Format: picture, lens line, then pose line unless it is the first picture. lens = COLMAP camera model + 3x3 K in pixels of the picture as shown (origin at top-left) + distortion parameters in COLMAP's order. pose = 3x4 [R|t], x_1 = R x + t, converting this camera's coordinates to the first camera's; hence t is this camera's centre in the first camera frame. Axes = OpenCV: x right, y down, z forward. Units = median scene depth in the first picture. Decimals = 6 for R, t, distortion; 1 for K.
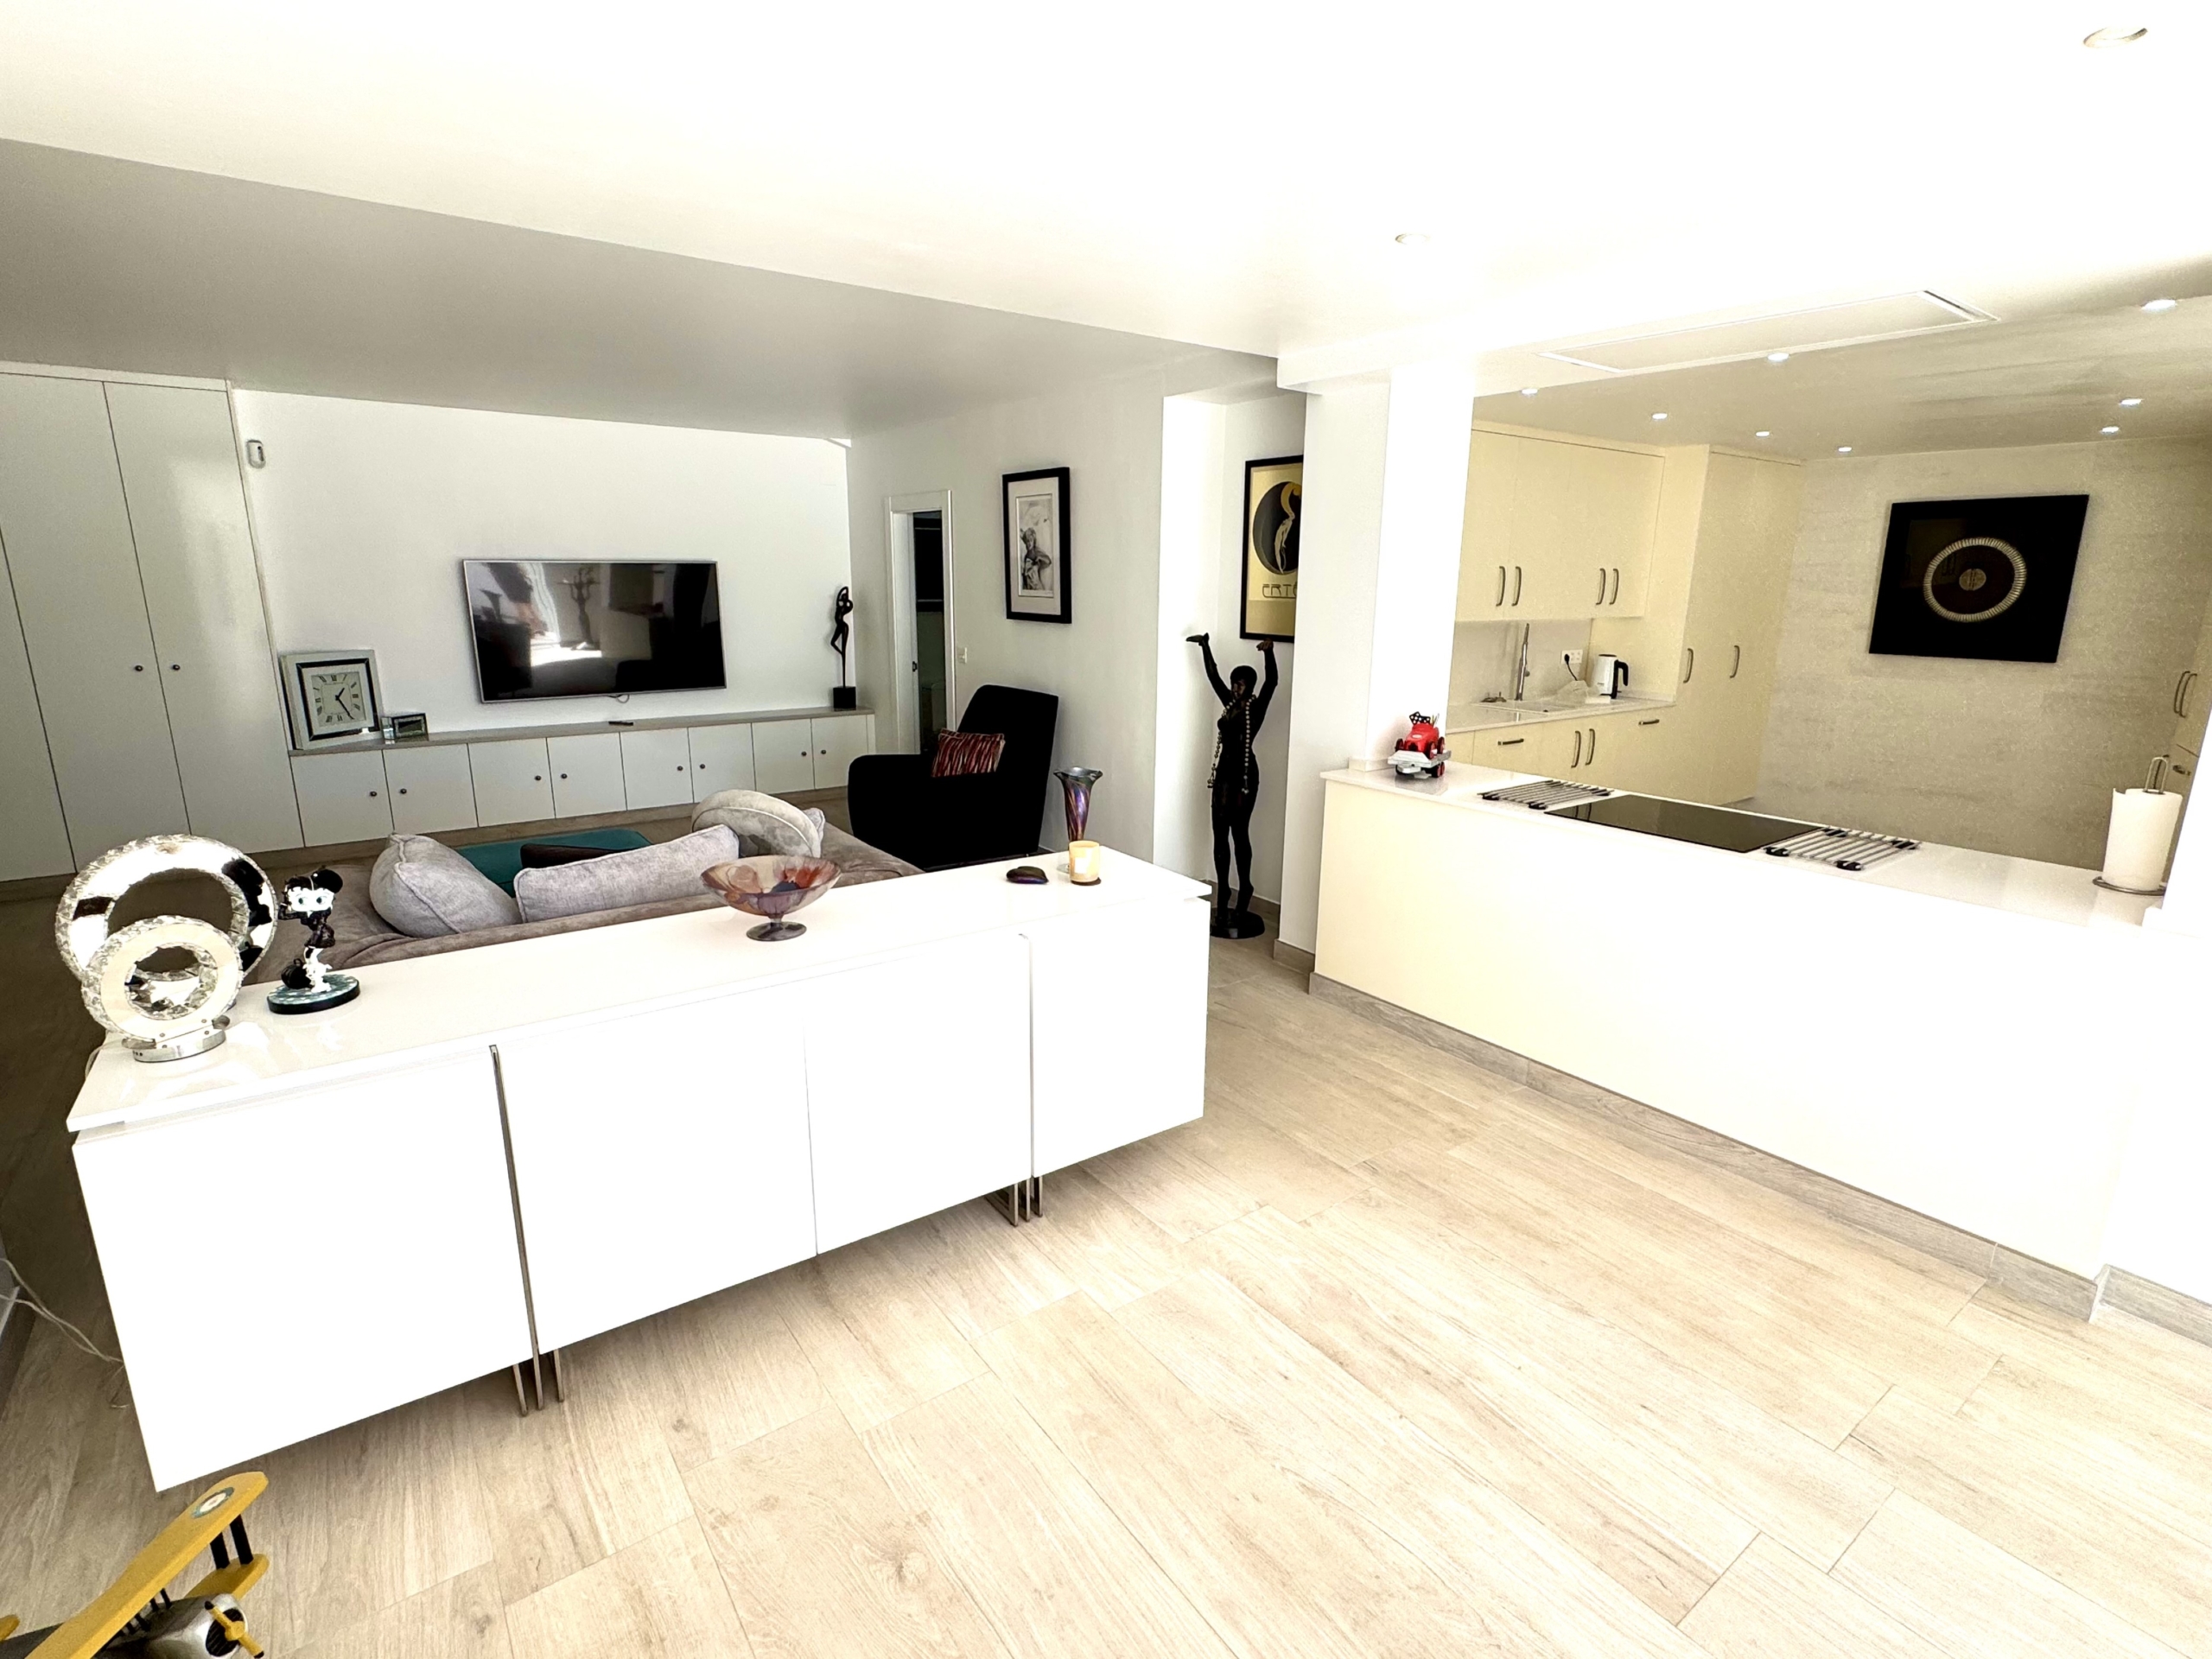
lens RADIAL K [[1053.8, 0, 1114.6], [0, 1053.8, 829.6], [0, 0, 1]] dist [-0.002851, 0.000079]
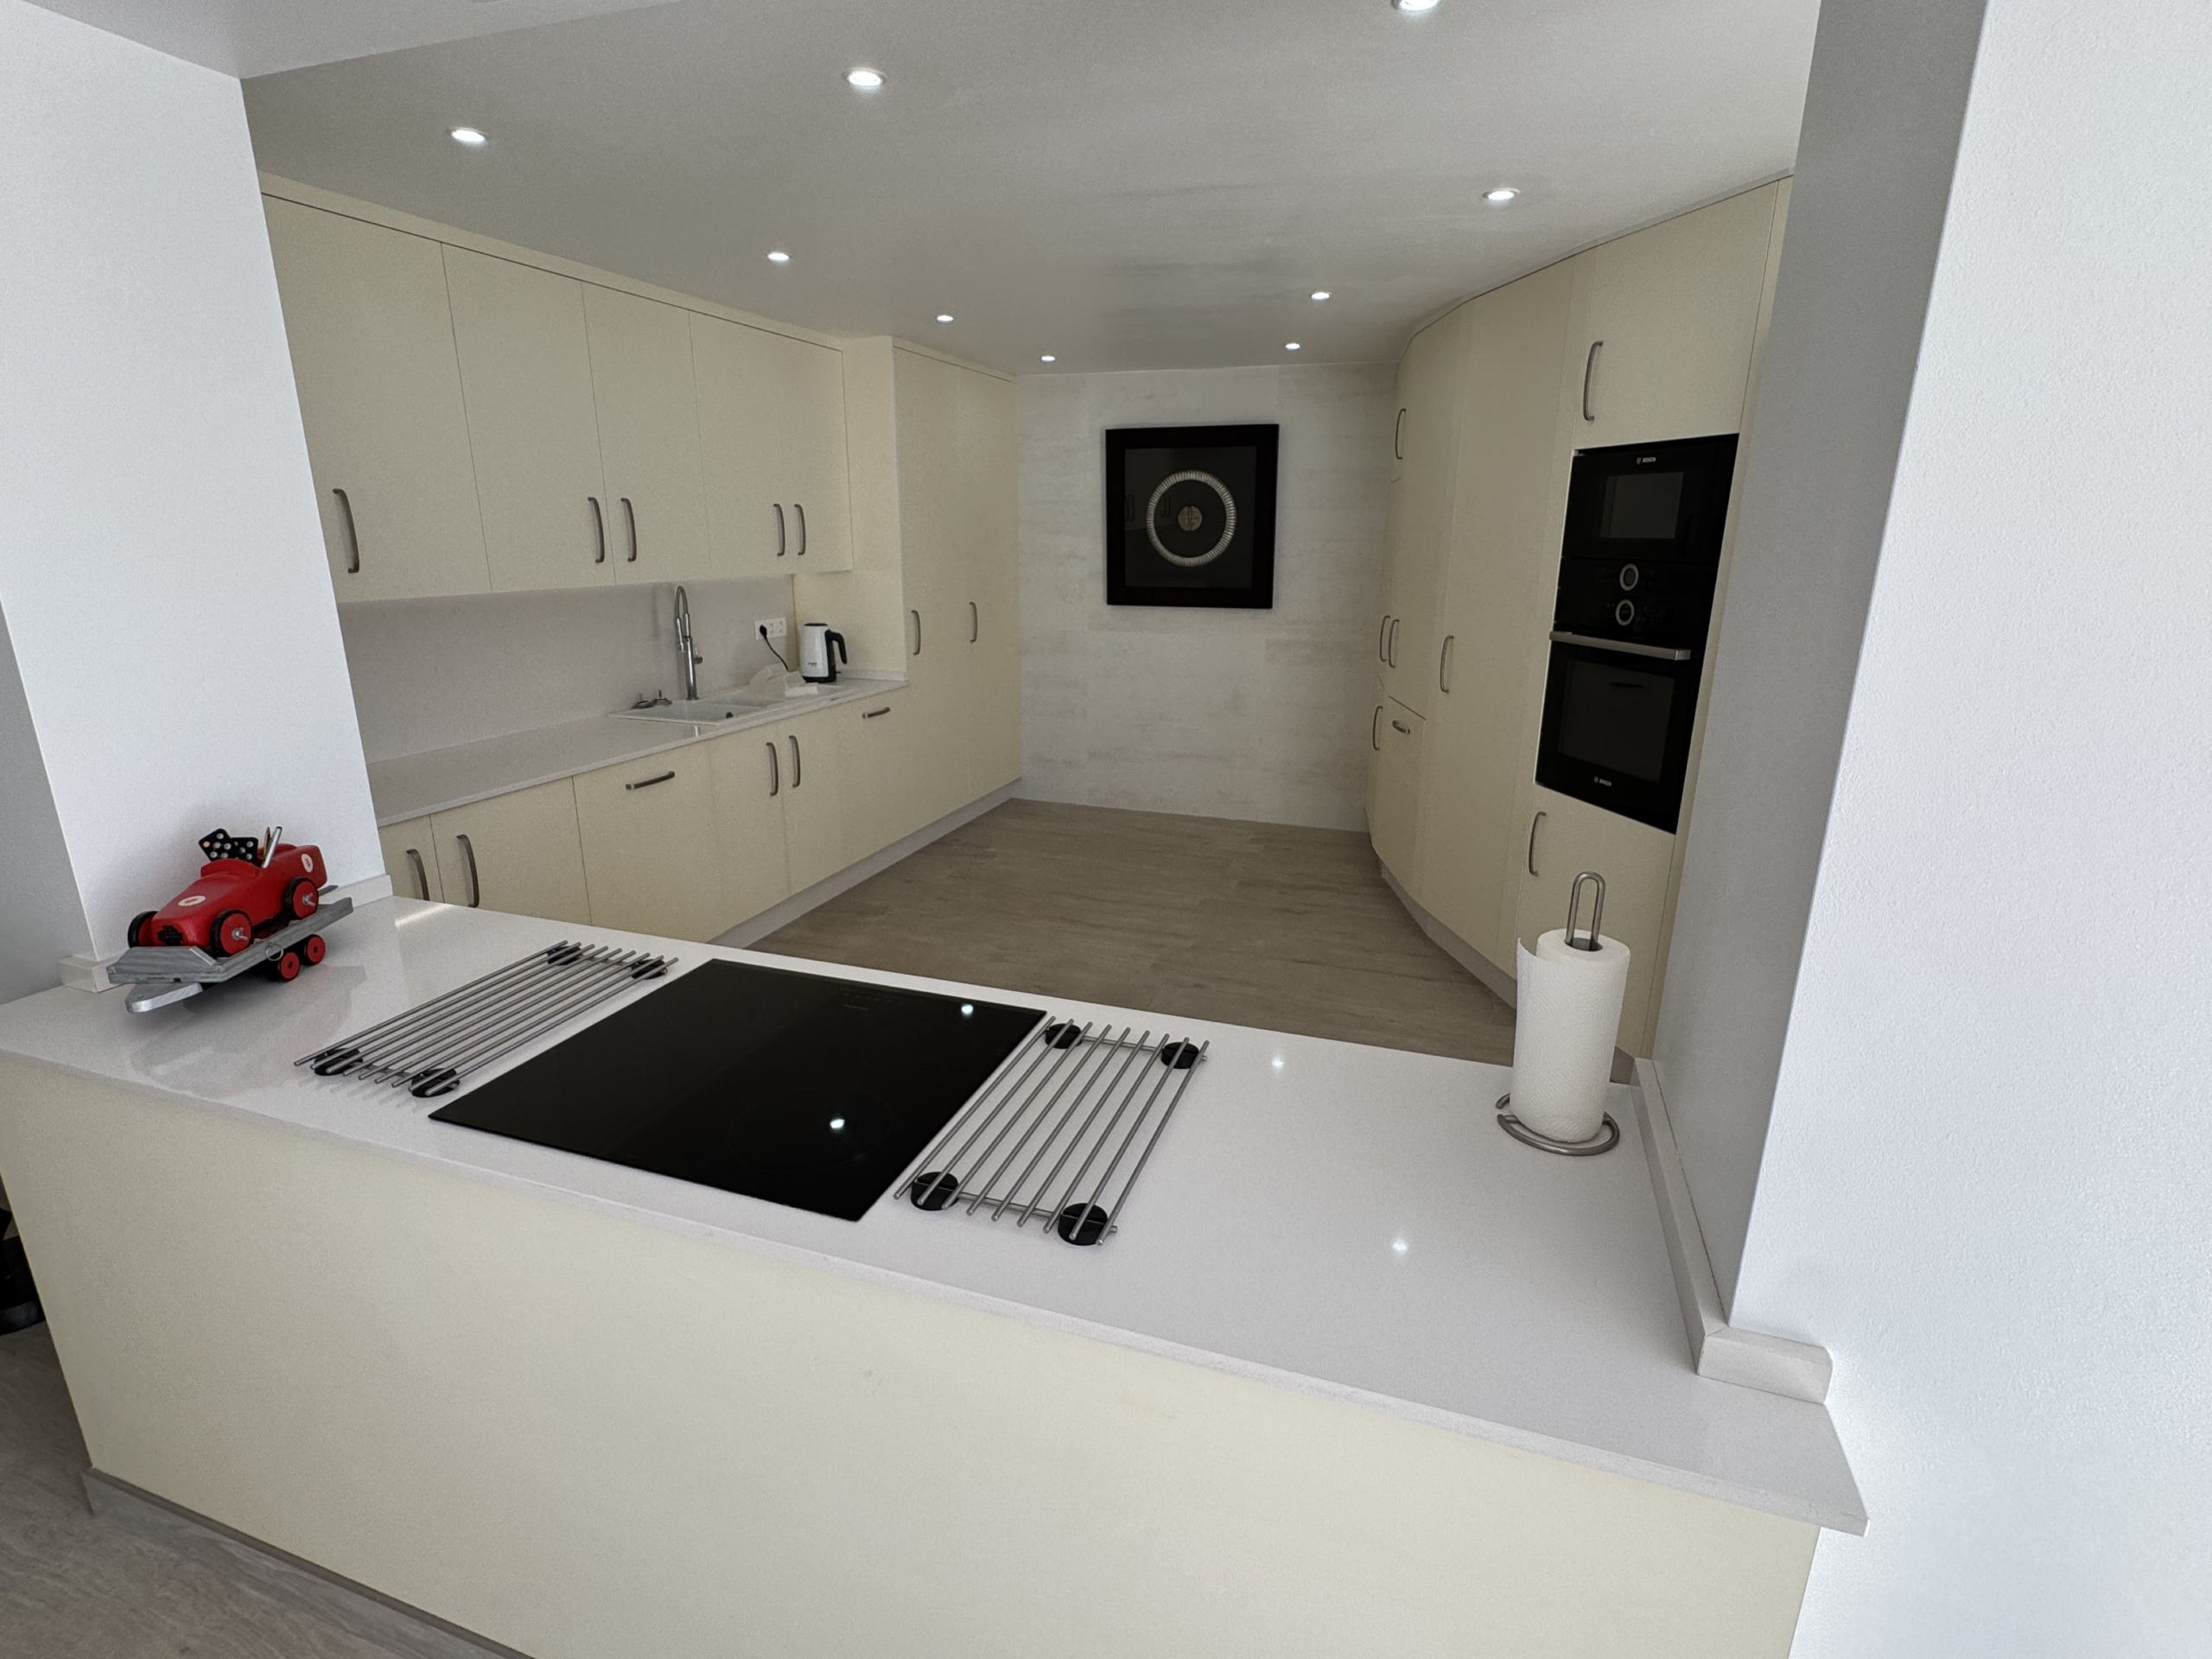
lens RADIAL K [[1053.8, 0, 1104.3], [0, 1053.8, 828.6], [0, 0, 1]] dist [-0.002851, 0.000079]
pose [[0.823602, -0.160958, 0.543849, 0.221737], [0.136246, 0.986955, 0.085769, -0.063197], [-0.550560, 0.003458, 0.834789, 0.287883]]
